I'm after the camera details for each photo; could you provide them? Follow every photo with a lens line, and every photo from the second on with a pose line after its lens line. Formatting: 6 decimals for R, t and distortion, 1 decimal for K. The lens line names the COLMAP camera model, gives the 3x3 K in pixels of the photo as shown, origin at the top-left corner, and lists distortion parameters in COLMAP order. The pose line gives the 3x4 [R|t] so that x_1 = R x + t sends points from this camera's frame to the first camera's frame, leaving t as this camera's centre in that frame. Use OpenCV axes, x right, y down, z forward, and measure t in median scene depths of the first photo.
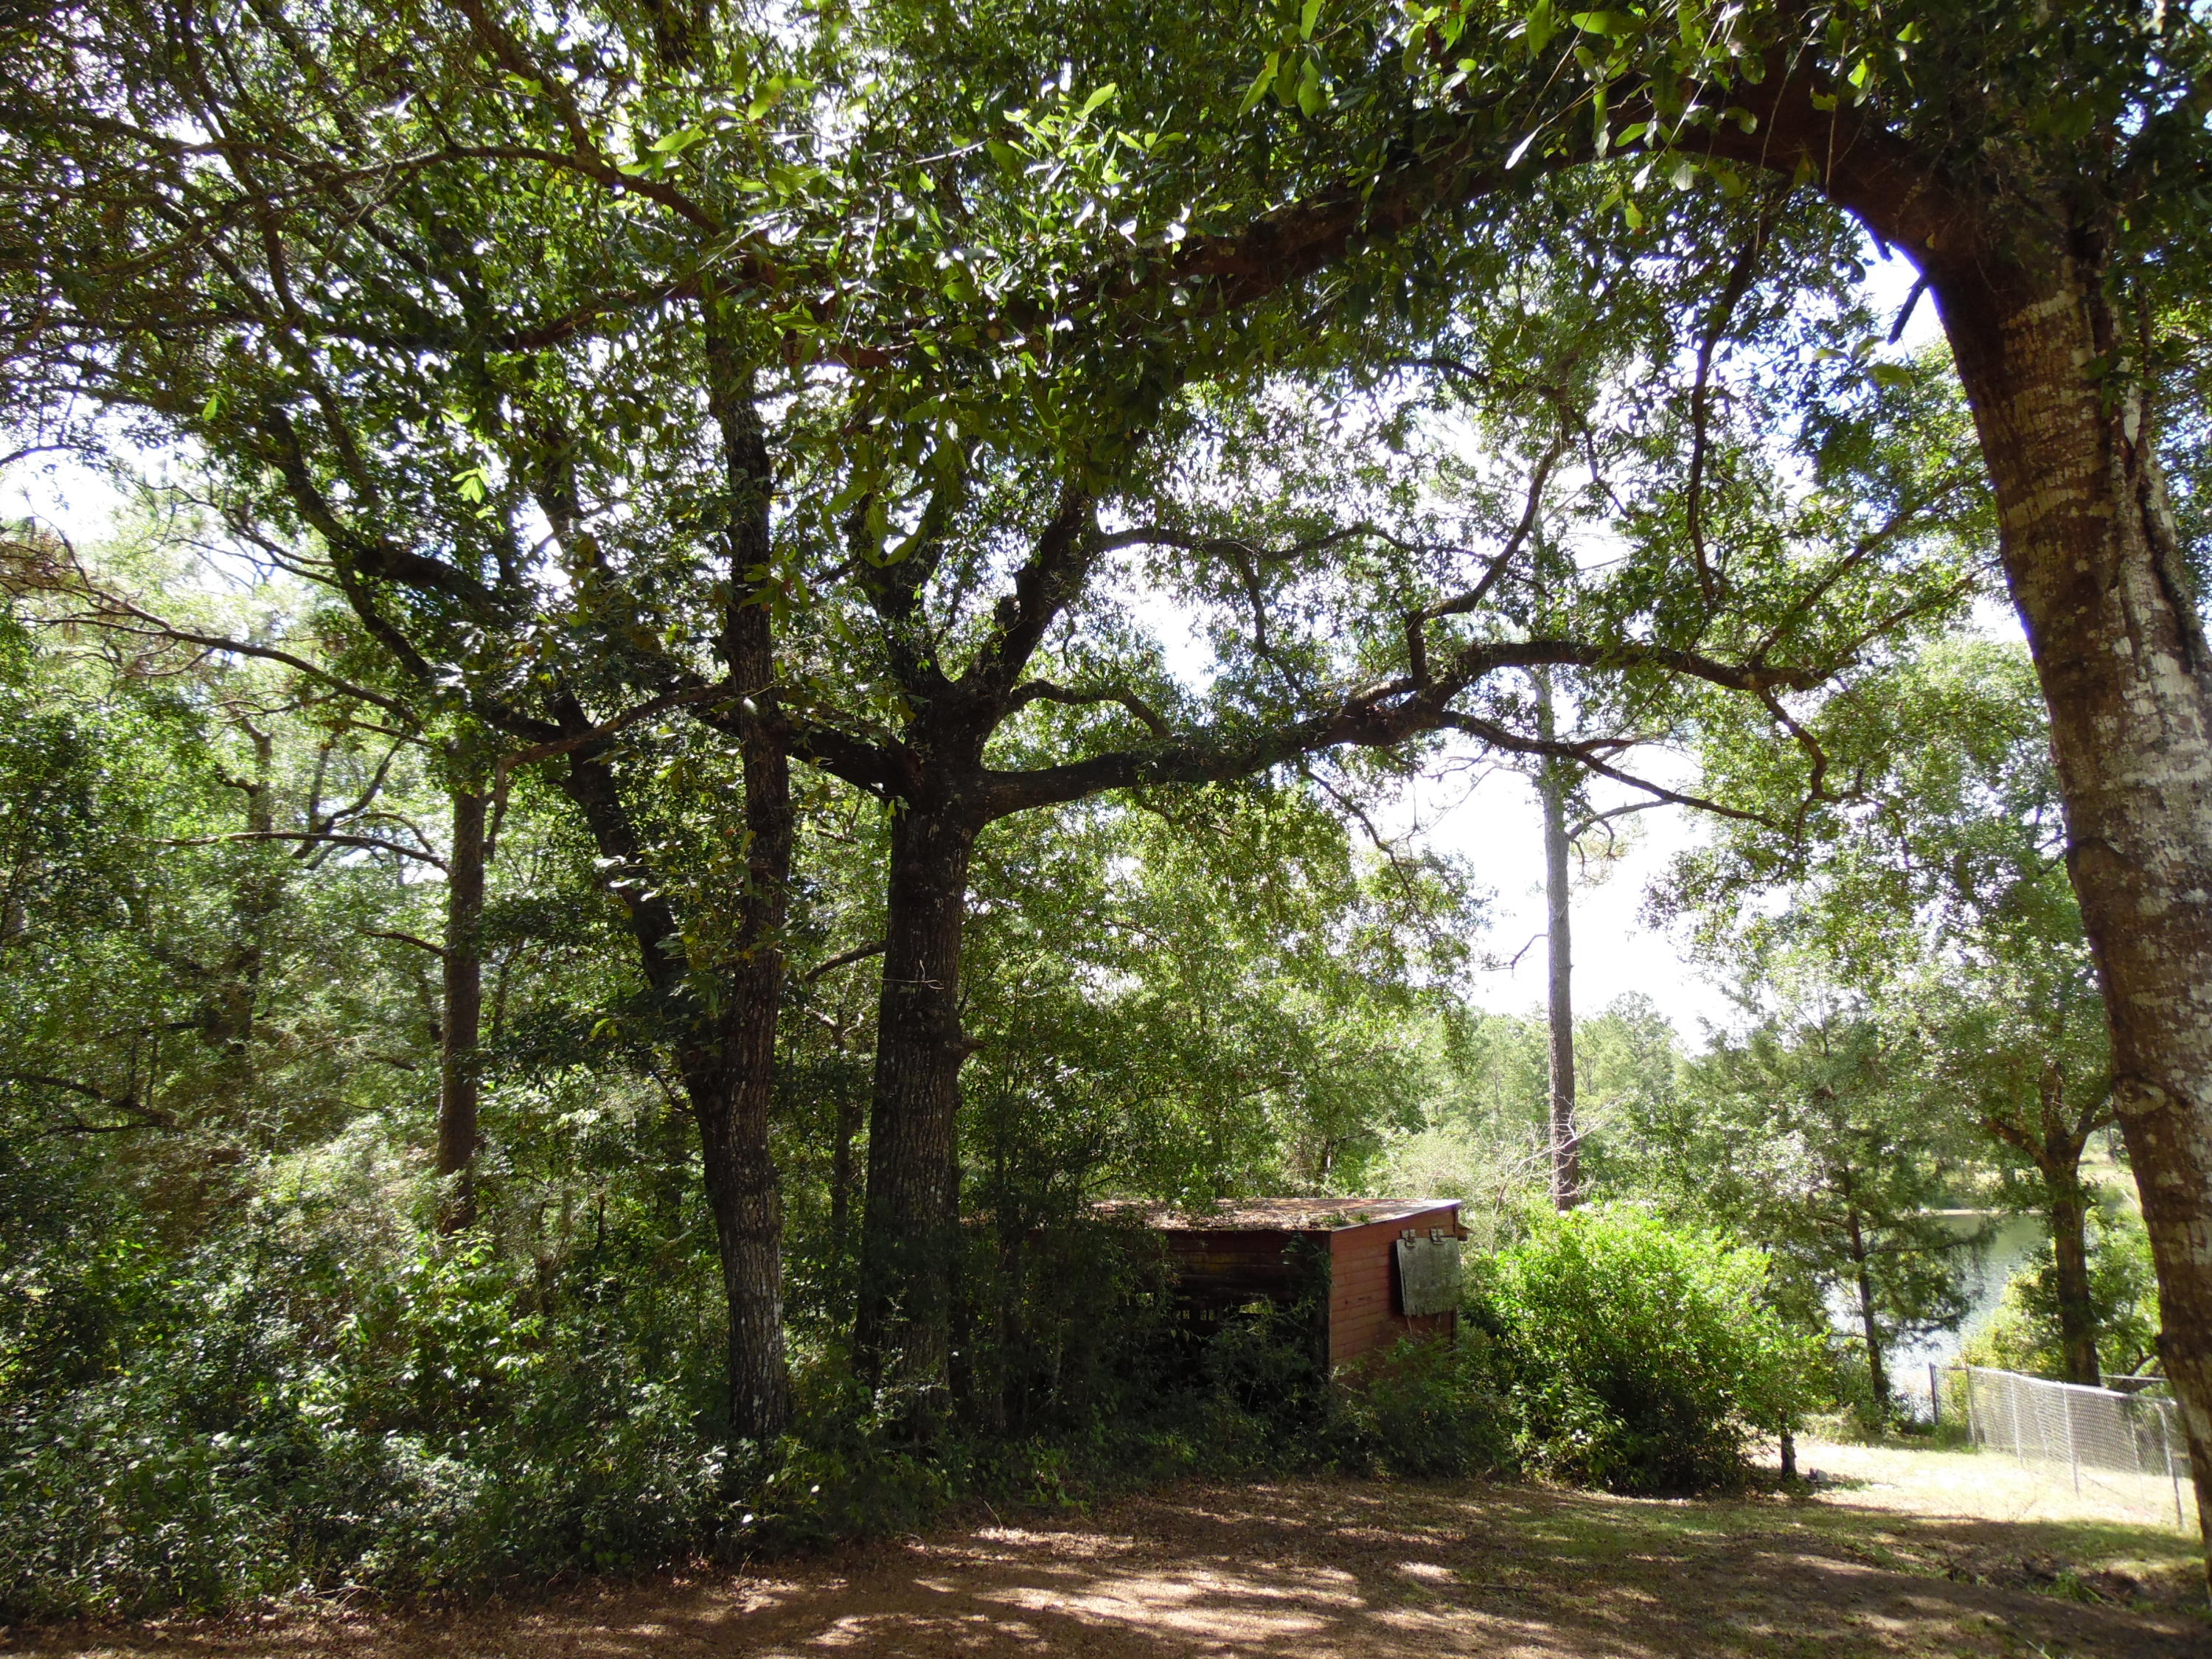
lens RADIAL K [[1661.5, 0, 1107.8], [0, 1661.5, 824.5], [0, 0, 1]] dist [-0.031228, 0.071483]
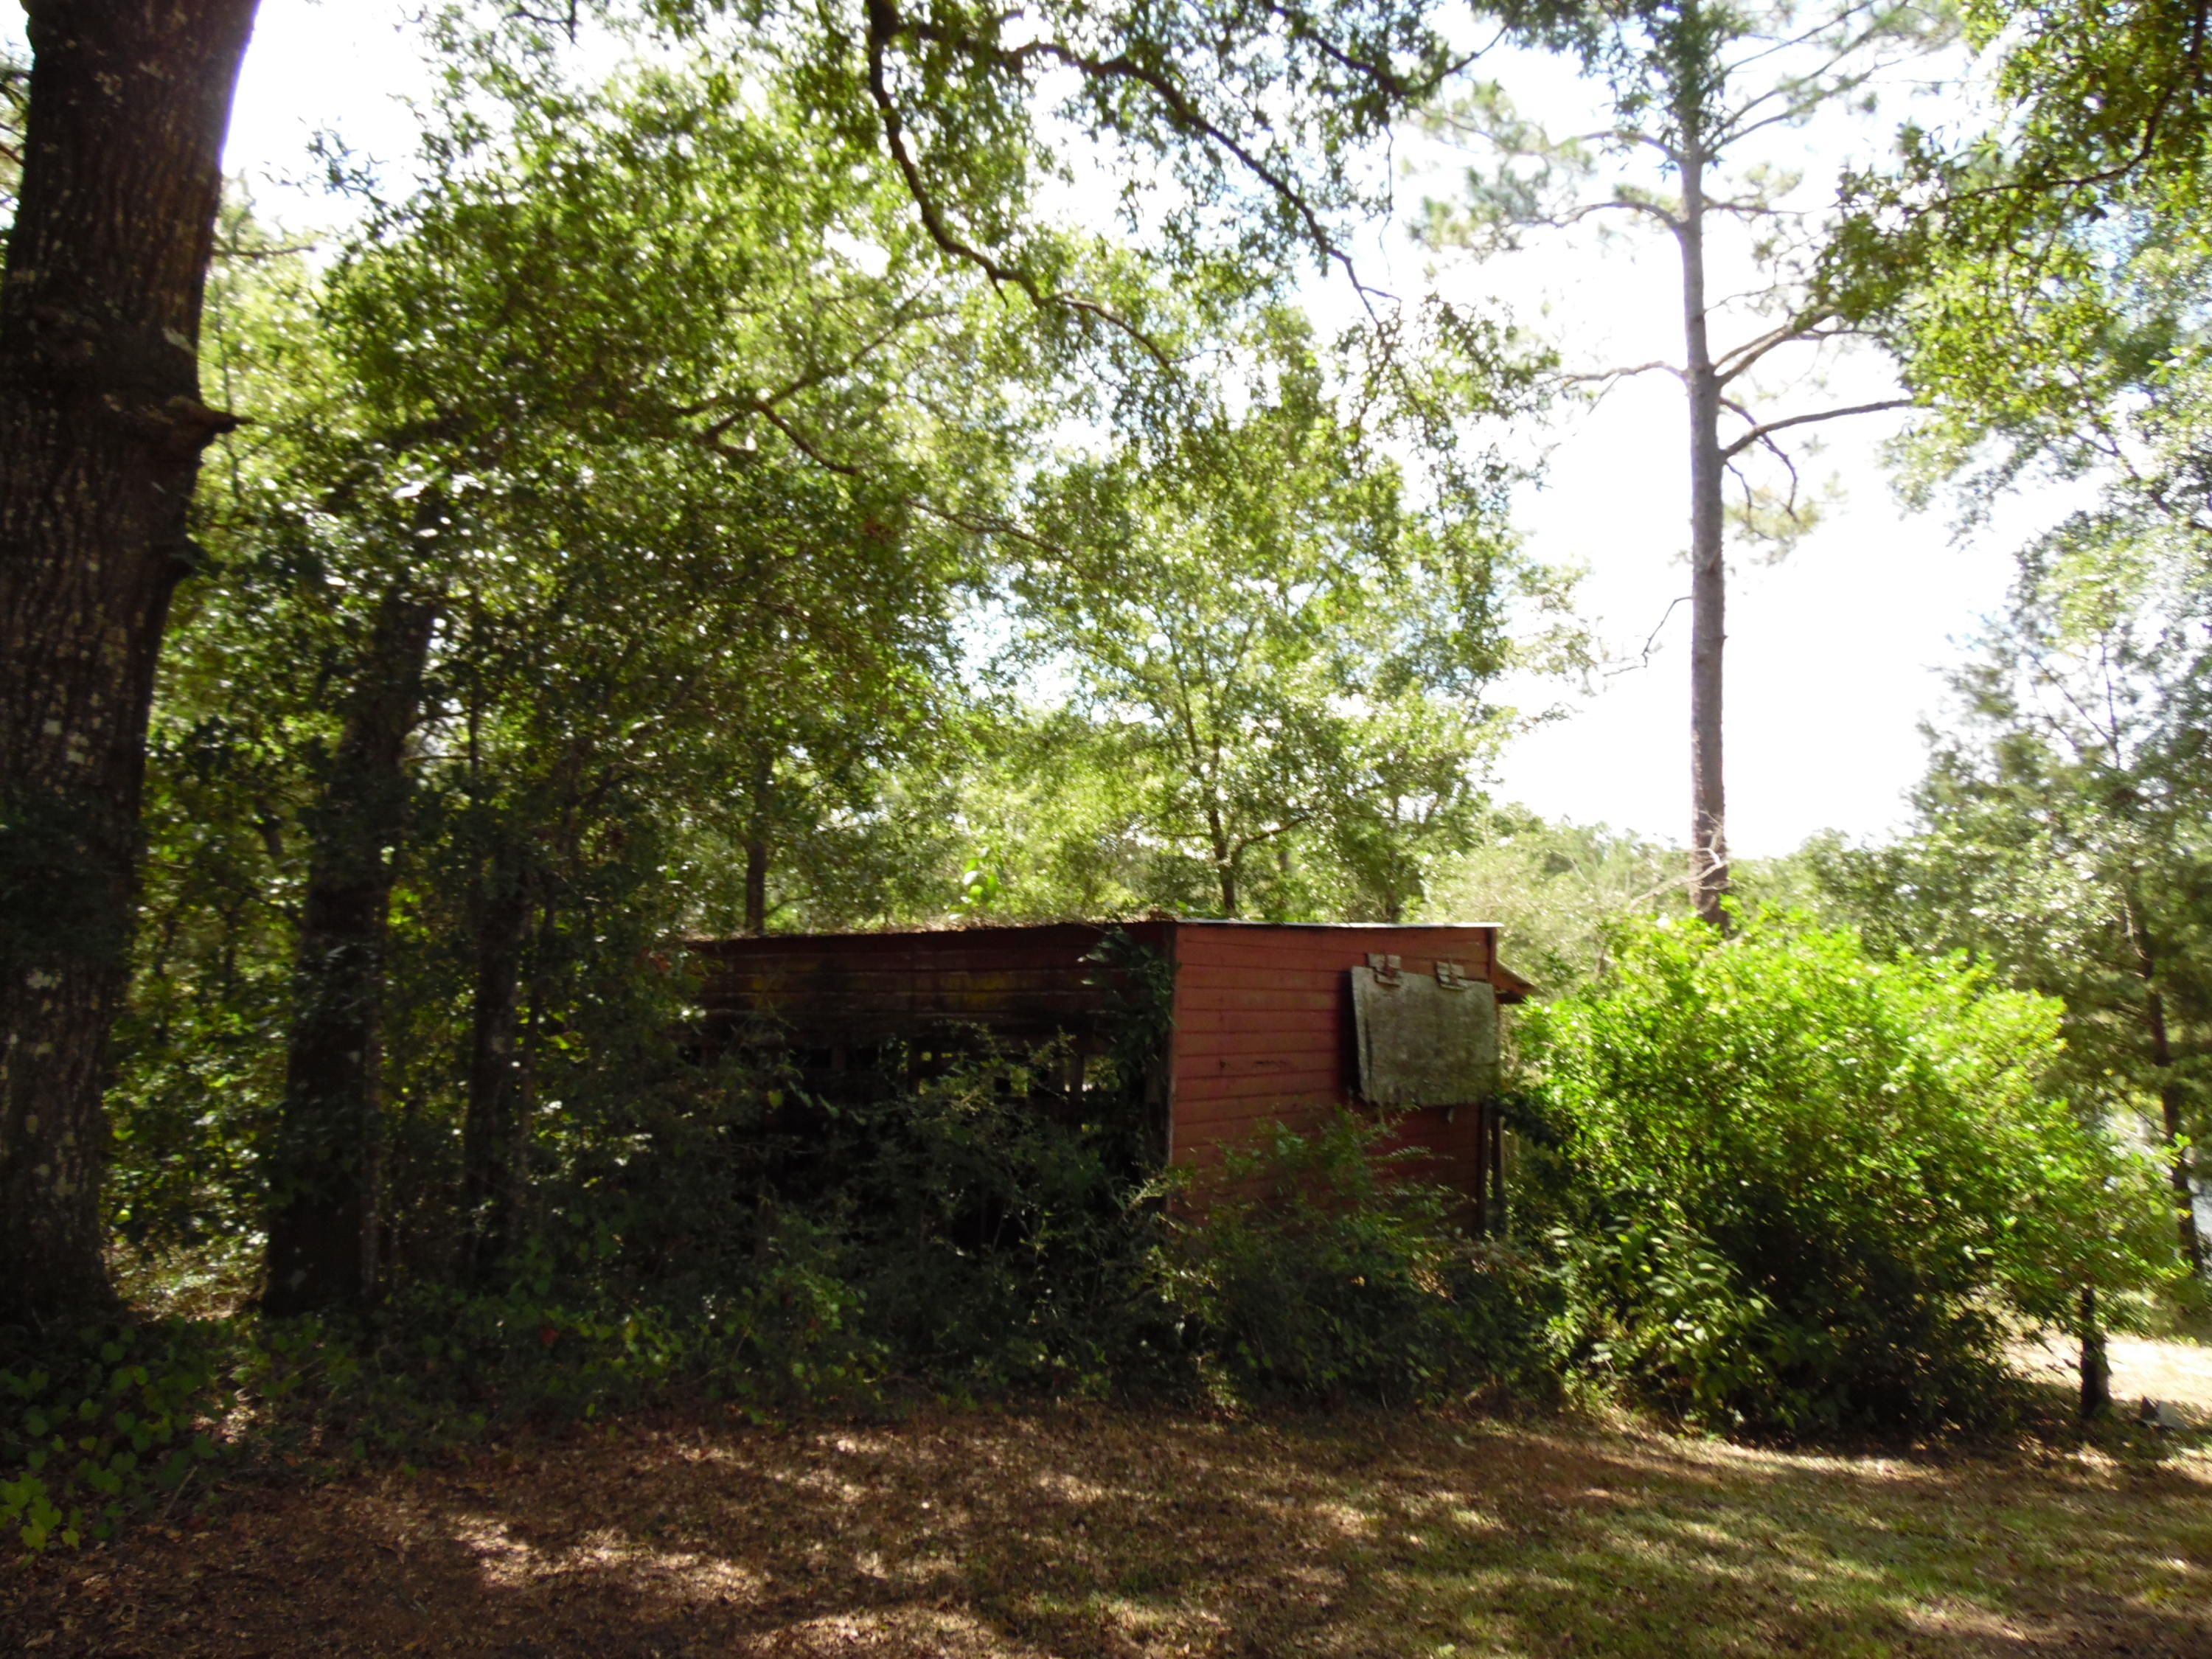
lens RADIAL K [[1661.5, 0, 1107.8], [0, 1661.5, 824.5], [0, 0, 1]] dist [-0.031228, 0.071483]
pose [[0.994344, -0.004454, -0.106117, 0.150105], [0.013488, 0.996326, 0.084571, 0.153911], [0.105351, -0.085524, 0.990751, 0.443989]]
